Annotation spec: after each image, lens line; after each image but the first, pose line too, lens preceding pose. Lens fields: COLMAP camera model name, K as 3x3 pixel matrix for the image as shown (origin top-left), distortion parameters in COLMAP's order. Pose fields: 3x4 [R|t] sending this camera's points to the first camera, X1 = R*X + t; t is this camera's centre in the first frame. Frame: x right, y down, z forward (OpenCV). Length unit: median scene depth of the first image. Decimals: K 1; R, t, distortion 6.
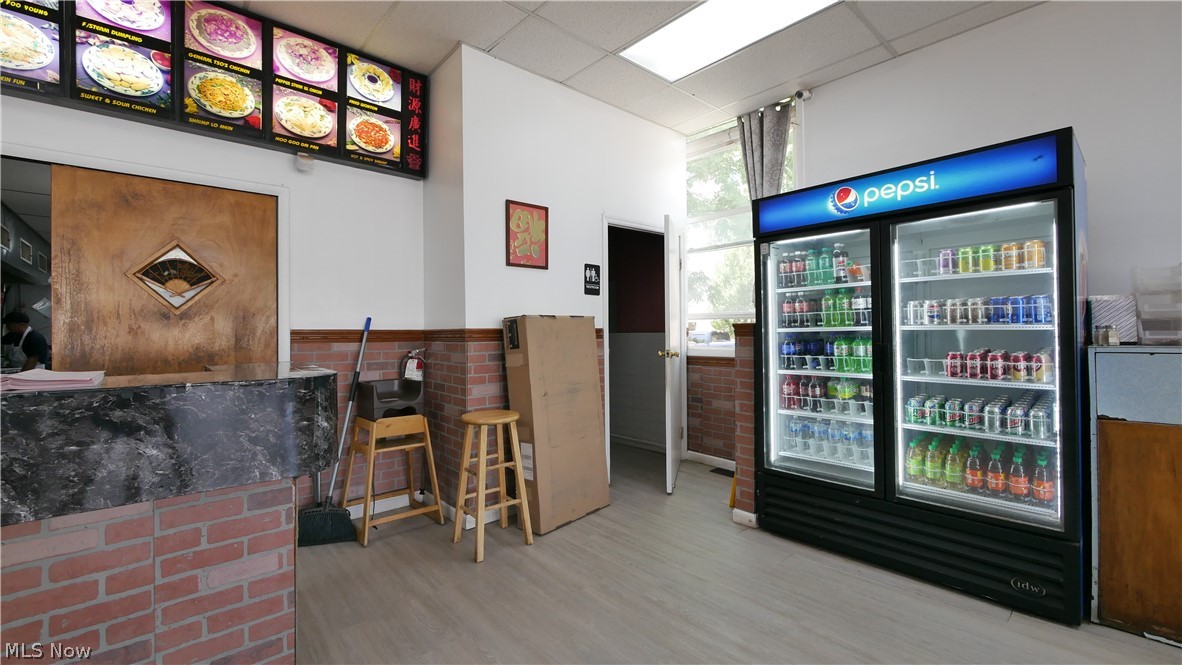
lens RADIAL K [[487.8, 0, 588.5], [0, 487.8, 327.7], [0, 0, 1]] dist [-0.004166, 0.000196]
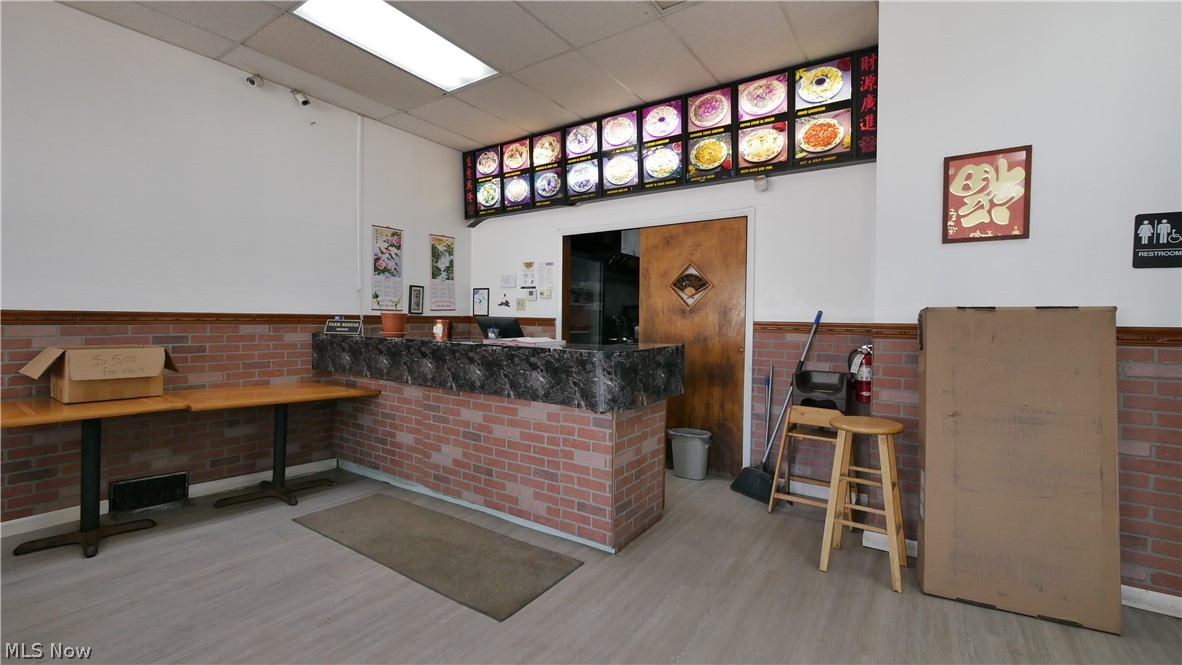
lens RADIAL K [[487.8, 0, 588.5], [0, 487.8, 327.7], [0, 0, 1]] dist [-0.004166, 0.000196]
pose [[0.240778, 0.029197, -0.970141, 0.488671], [-0.007655, 0.999573, 0.028183, -0.011412], [0.970550, 0.000640, 0.240899, 0.285829]]
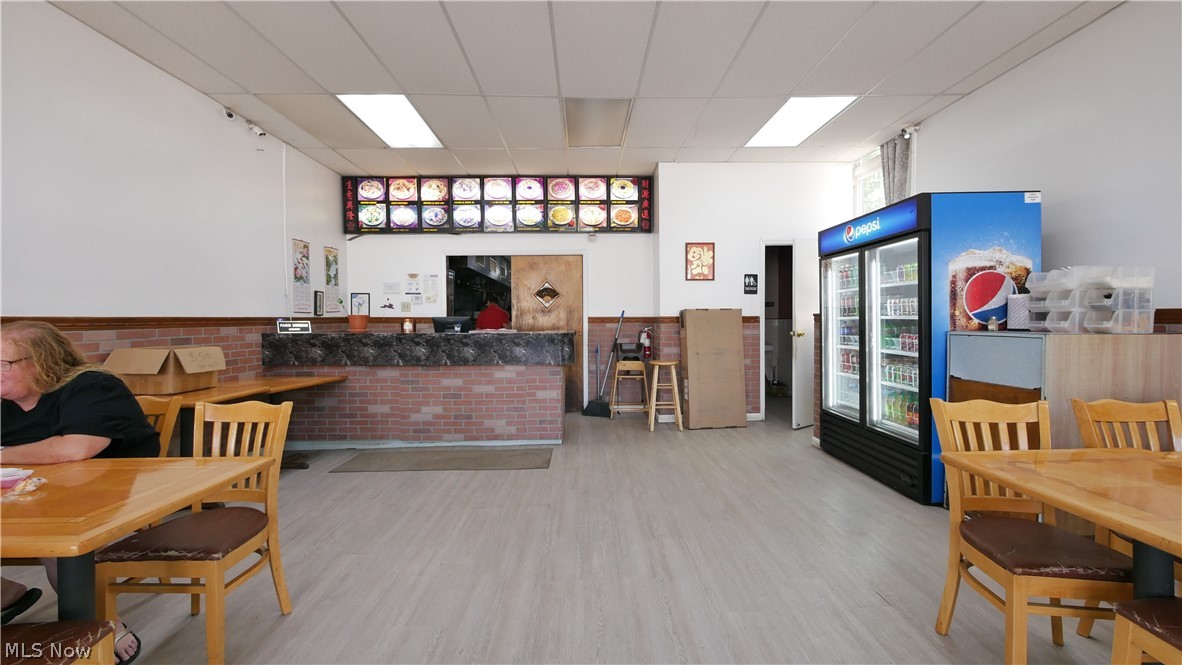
lens RADIAL K [[487.8, 0, 588.5], [0, 487.8, 327.7], [0, 0, 1]] dist [-0.004166, 0.000196]
pose [[0.753510, 0.017490, -0.657204, 0.781107], [0.003999, 0.999506, 0.031185, -0.014937], [0.657424, -0.026126, 0.753068, -0.598034]]
